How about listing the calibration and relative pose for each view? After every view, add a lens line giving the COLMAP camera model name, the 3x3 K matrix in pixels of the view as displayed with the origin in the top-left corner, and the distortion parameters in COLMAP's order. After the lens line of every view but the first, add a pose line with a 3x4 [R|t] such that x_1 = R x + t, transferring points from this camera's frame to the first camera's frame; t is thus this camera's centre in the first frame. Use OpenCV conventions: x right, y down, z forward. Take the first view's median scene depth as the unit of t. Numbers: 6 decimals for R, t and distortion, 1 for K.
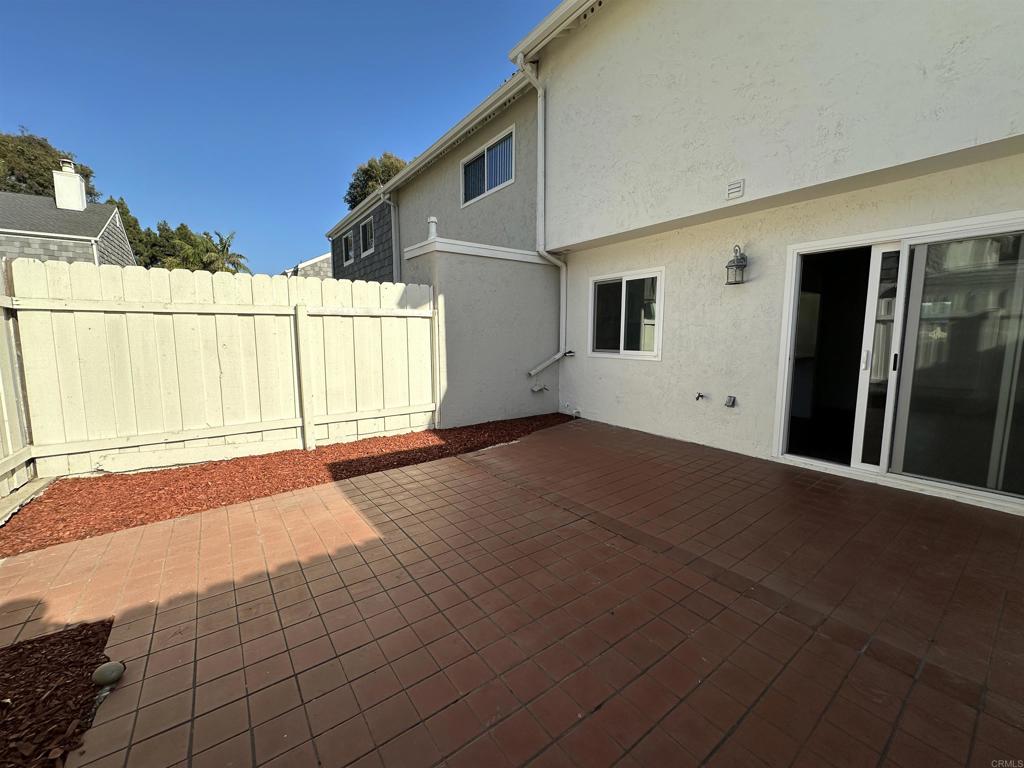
lens RADIAL K [[410.2, 0, 513.2], [0, 410.2, 380.6], [0, 0, 1]] dist [-0.000877, 0.000340]
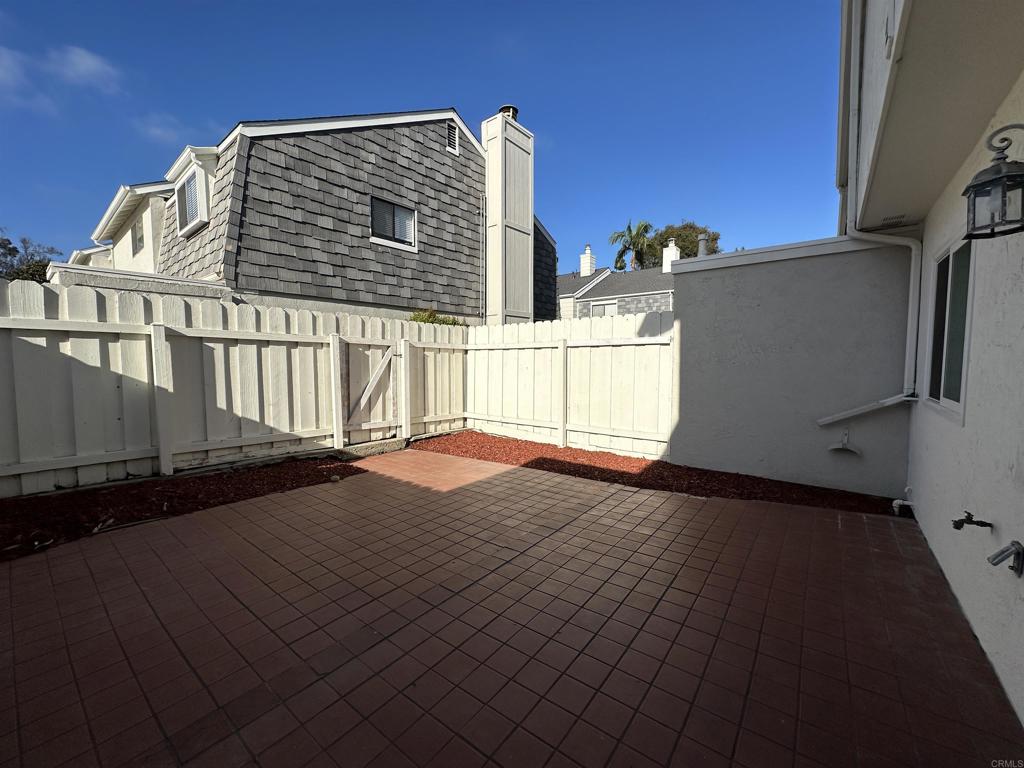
lens RADIAL K [[410.2, 0, 514.4], [0, 410.2, 385.7], [0, 0, 1]] dist [-0.000877, 0.000340]
pose [[0.277247, 0.063721, -0.958683, 0.860416], [-0.107005, 0.993639, 0.035099, -0.073019], [0.954822, 0.092853, 0.282302, 0.544881]]
